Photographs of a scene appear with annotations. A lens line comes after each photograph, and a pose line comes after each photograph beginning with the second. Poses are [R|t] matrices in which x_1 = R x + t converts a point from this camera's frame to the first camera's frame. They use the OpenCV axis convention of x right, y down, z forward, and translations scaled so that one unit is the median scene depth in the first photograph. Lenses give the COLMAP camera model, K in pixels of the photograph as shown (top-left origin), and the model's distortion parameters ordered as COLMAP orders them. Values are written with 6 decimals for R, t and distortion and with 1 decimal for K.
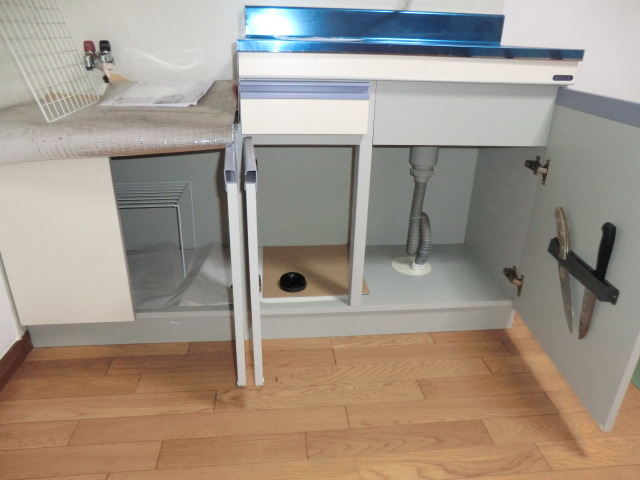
lens RADIAL K [[471.9, 0, 322.1], [0, 471.9, 240.9], [0, 0, 1]] dist [-0.113751, 0.138749]
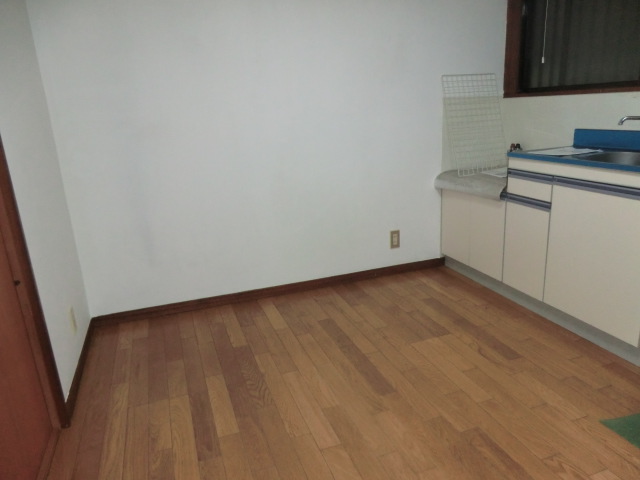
lens RADIAL K [[471.9, 0, 322.1], [0, 471.9, 240.9], [0, 0, 1]] dist [-0.113751, 0.138749]
pose [[0.234021, 0.236161, -0.943113, 1.803273], [-0.320356, 0.934607, 0.154539, -0.075791], [0.917936, 0.265966, 0.294373, -0.422710]]
